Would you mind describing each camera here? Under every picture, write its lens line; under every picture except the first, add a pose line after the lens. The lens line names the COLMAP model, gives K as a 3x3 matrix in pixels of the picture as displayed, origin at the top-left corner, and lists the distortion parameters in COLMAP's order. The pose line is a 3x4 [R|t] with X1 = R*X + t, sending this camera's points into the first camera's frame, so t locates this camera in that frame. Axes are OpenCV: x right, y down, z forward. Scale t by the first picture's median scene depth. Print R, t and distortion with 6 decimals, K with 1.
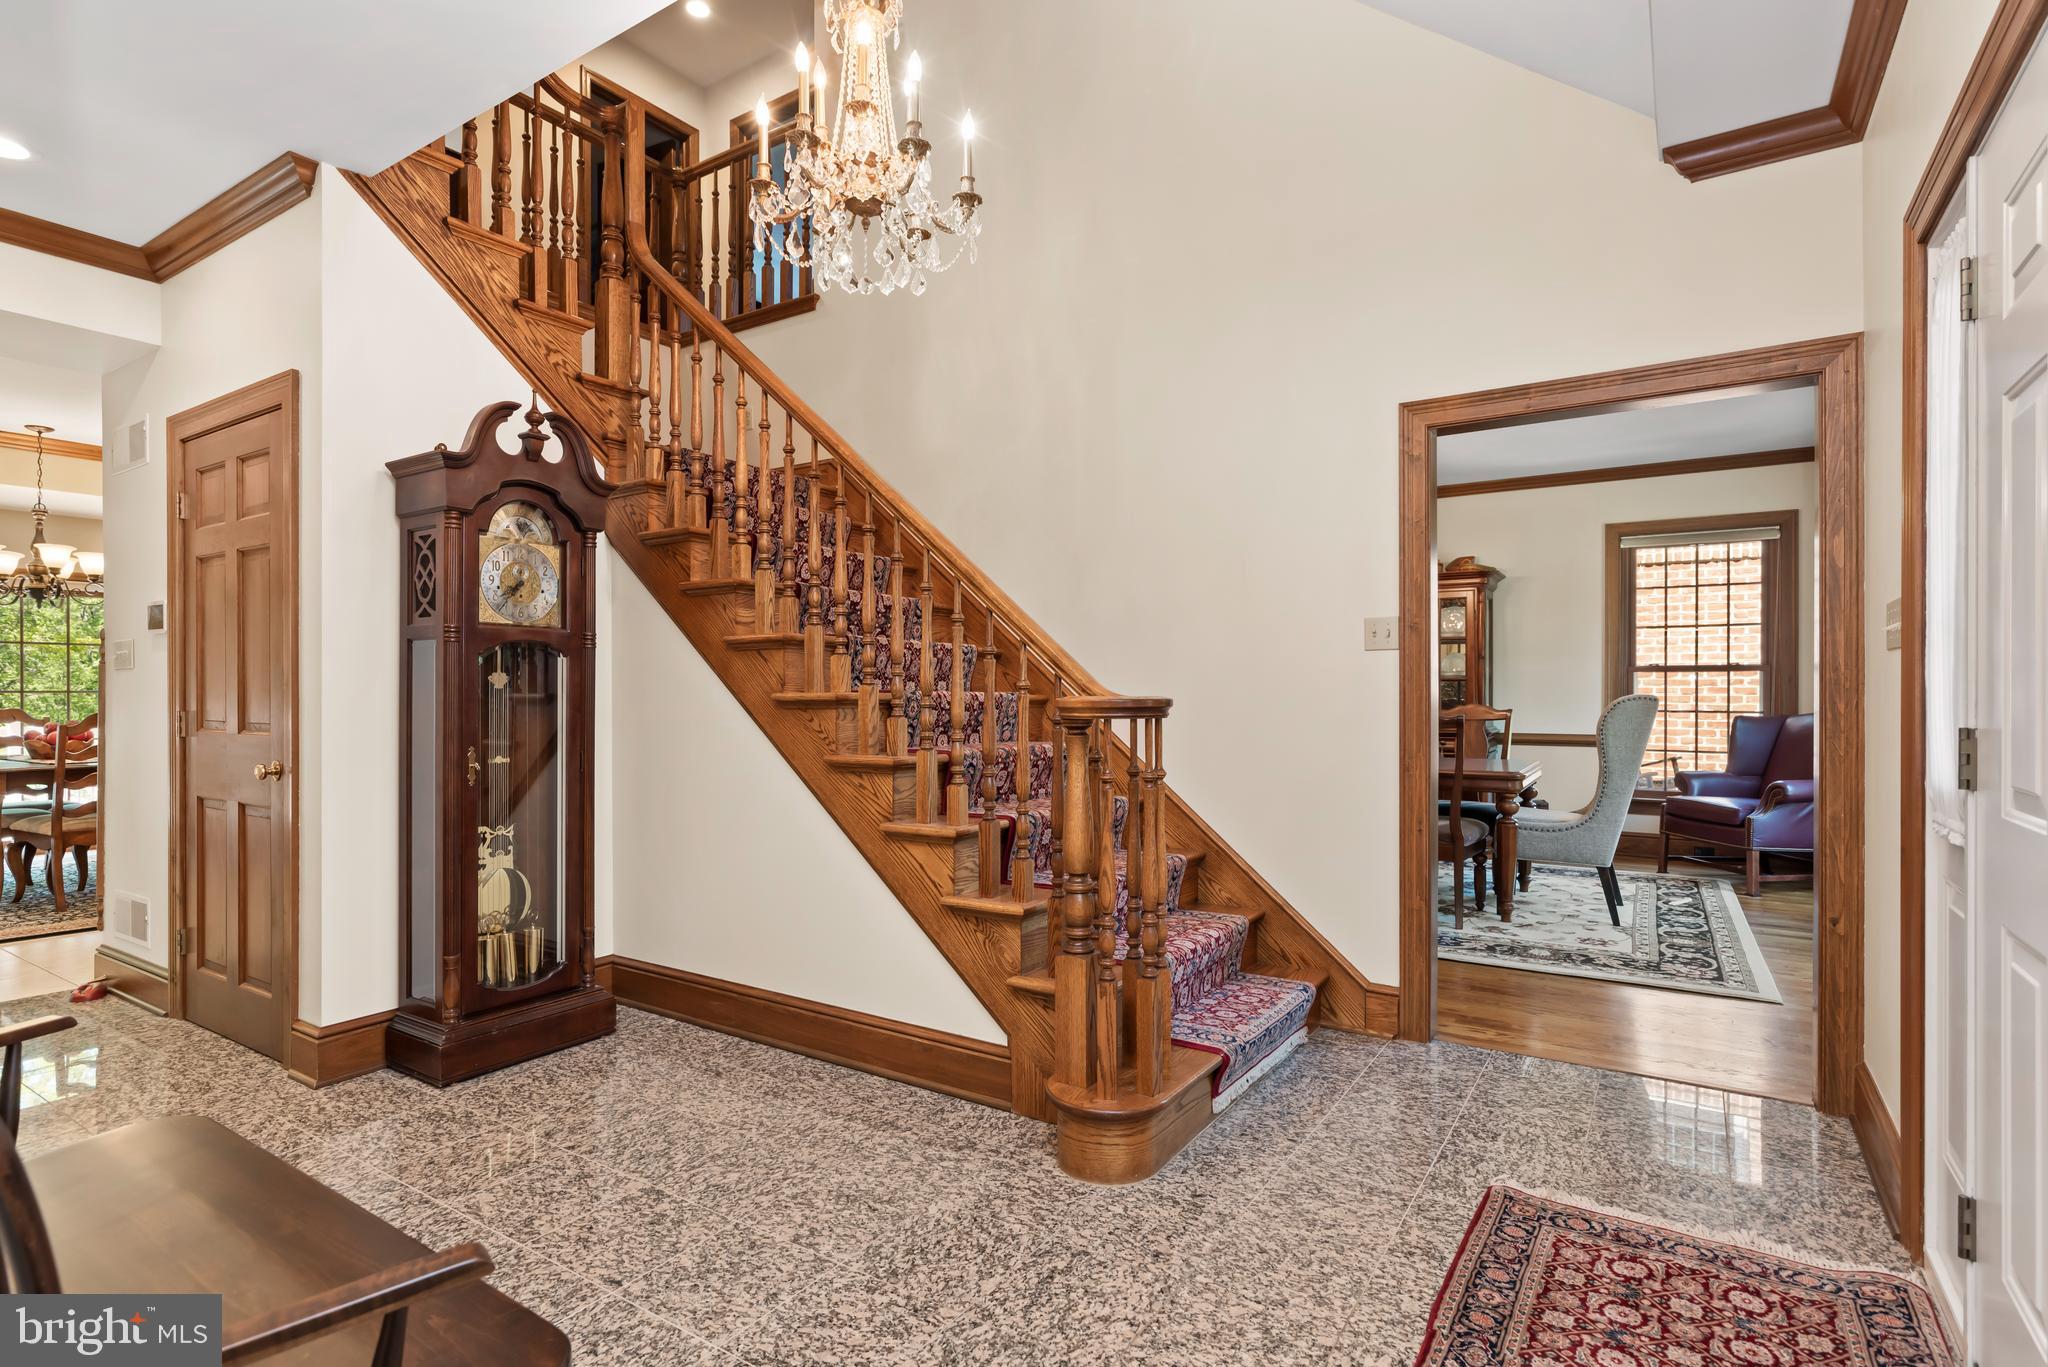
lens RADIAL K [[1005.3, 0, 1023.5], [0, 1005.3, 686.9], [0, 0, 1]] dist [0.000955, -0.001214]
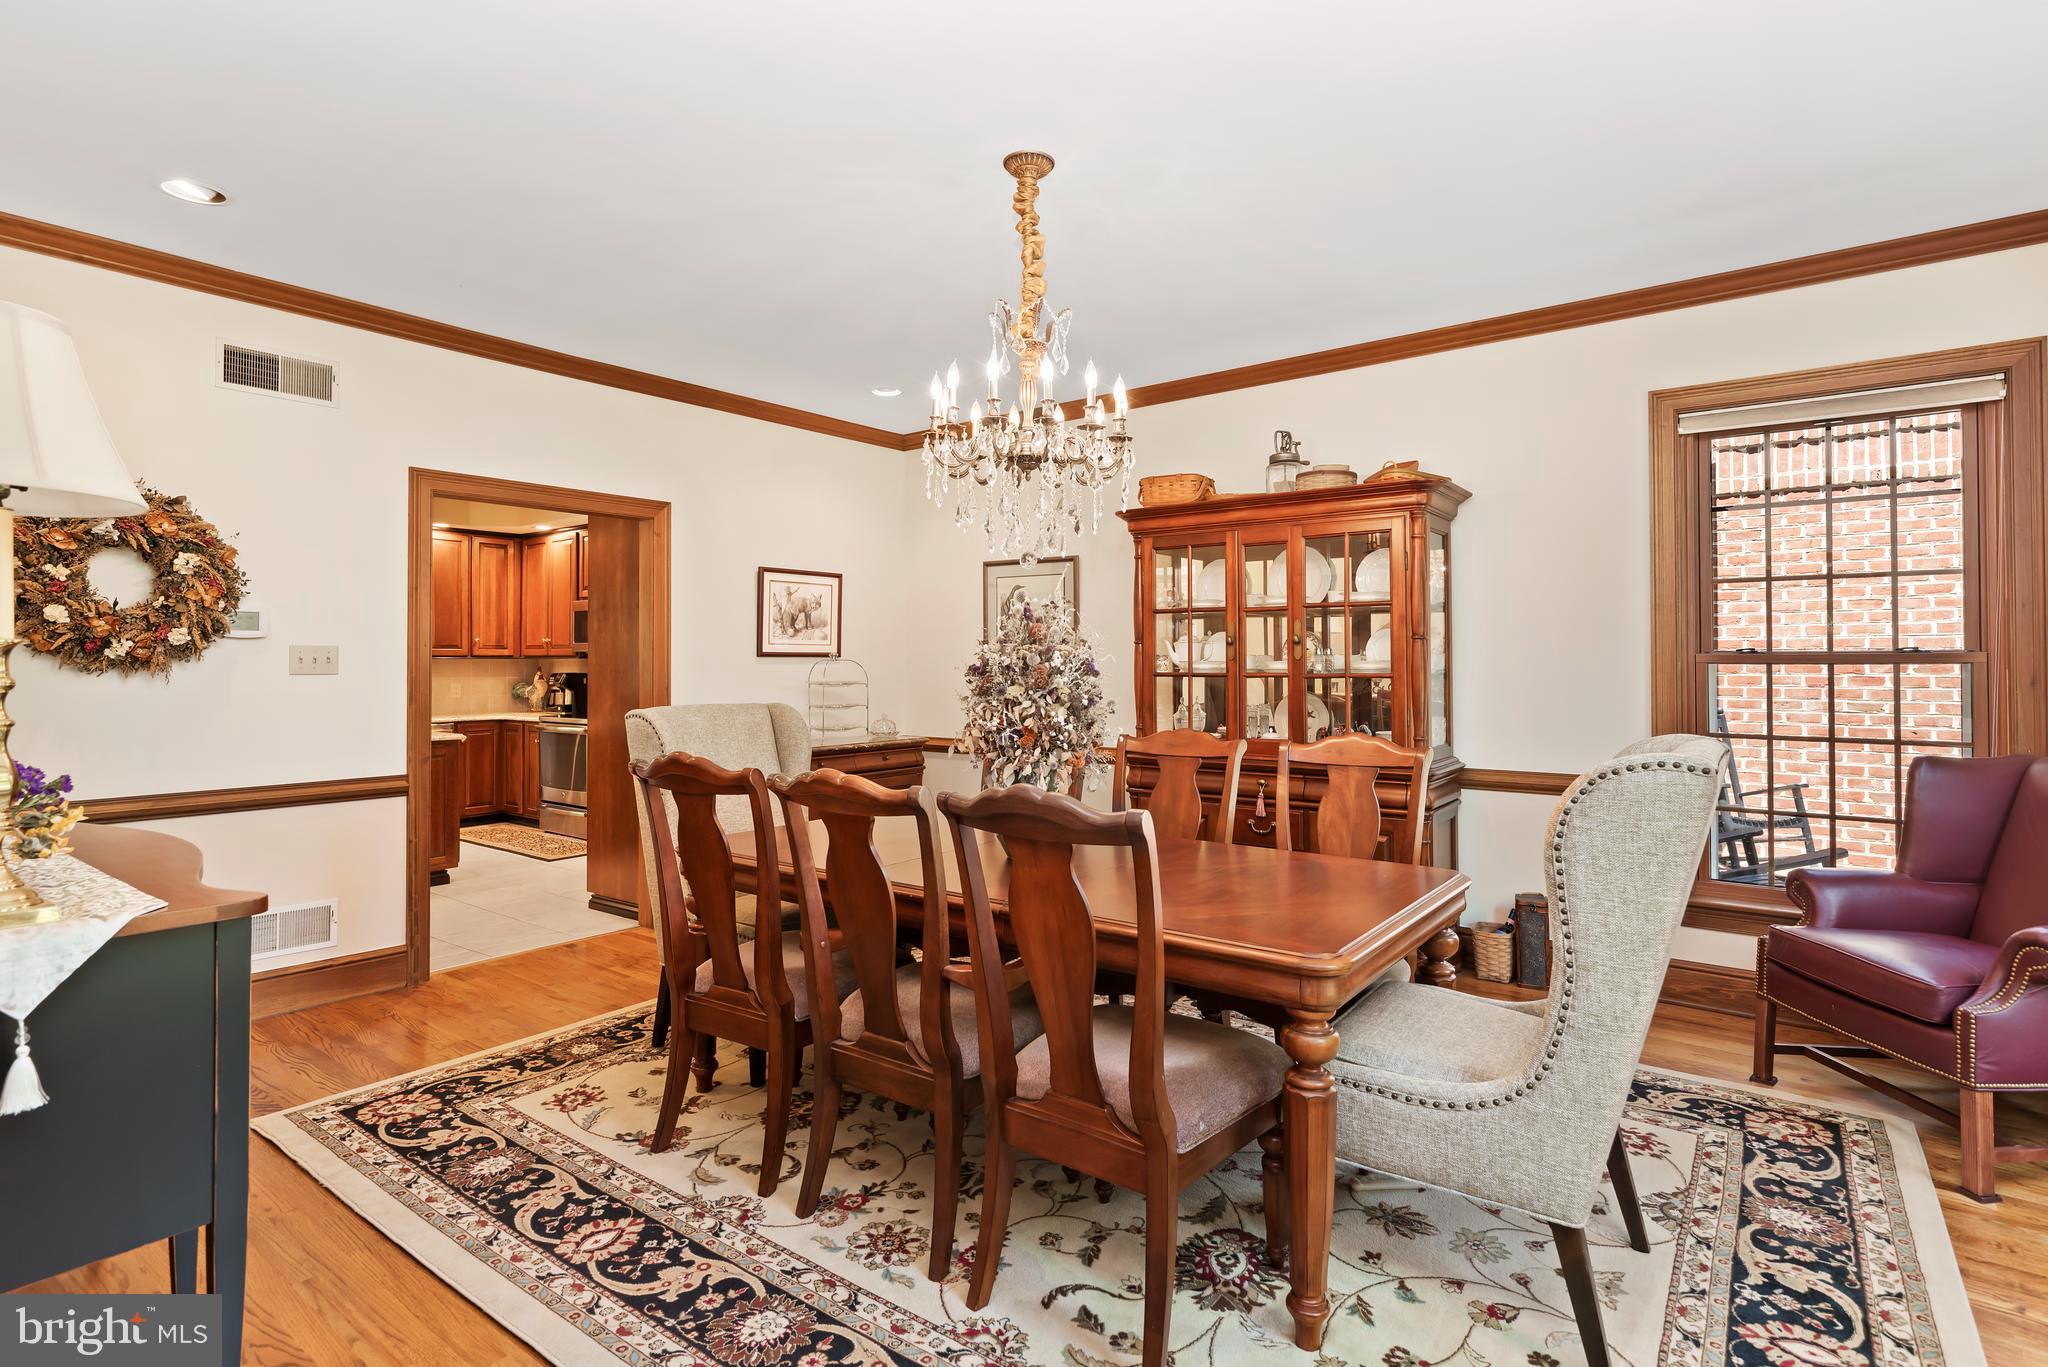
lens RADIAL K [[1005.3, 0, 1027.3], [0, 1005.3, 666.9], [0, 0, 1]] dist [0.000955, -0.001214]
pose [[0.996713, 0.000047, -0.081016, 0.304621], [-0.000594, 0.999977, -0.006730, -0.009779], [0.081013, 0.006756, 0.996690, 0.458610]]
